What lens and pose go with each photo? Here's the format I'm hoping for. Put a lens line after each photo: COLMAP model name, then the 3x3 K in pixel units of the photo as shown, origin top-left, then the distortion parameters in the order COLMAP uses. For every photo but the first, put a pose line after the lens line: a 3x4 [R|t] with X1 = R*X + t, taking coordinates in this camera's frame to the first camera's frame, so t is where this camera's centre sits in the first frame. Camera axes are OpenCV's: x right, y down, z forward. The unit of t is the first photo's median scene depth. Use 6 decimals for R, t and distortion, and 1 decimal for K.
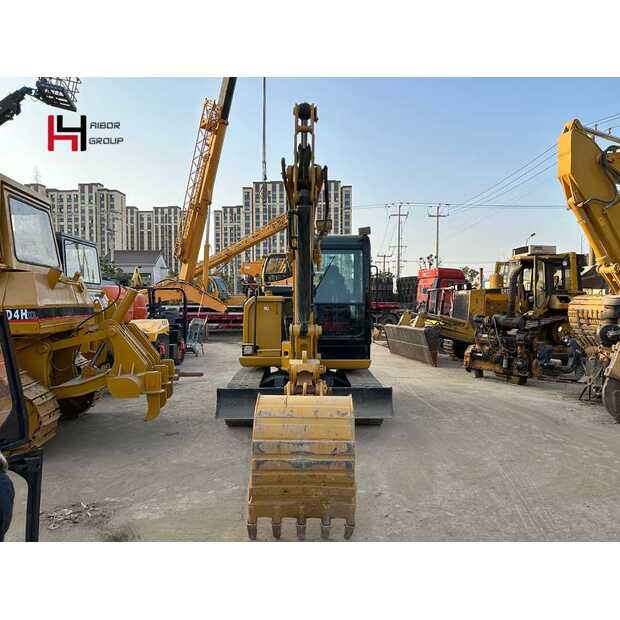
lens RADIAL K [[463.4, 0, 310.0], [0, 463.4, 310.0], [0, 0, 1]] dist [0.017818, -0.007505]
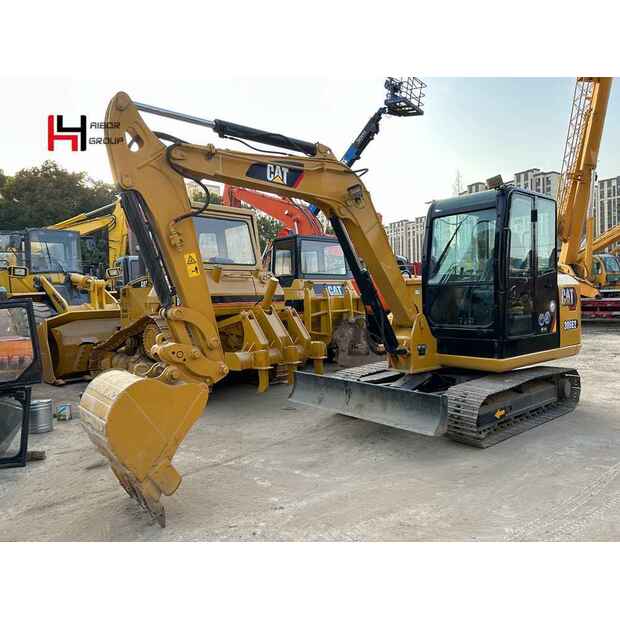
lens RADIAL K [[463.4, 0, 310.0], [0, 463.4, 310.0], [0, 0, 1]] dist [0.017818, -0.007505]
pose [[0.636430, 0.004348, -0.771322, 0.137052], [0.015756, 0.999702, 0.018635, 0.003209], [0.771174, -0.024013, 0.636172, 0.083757]]
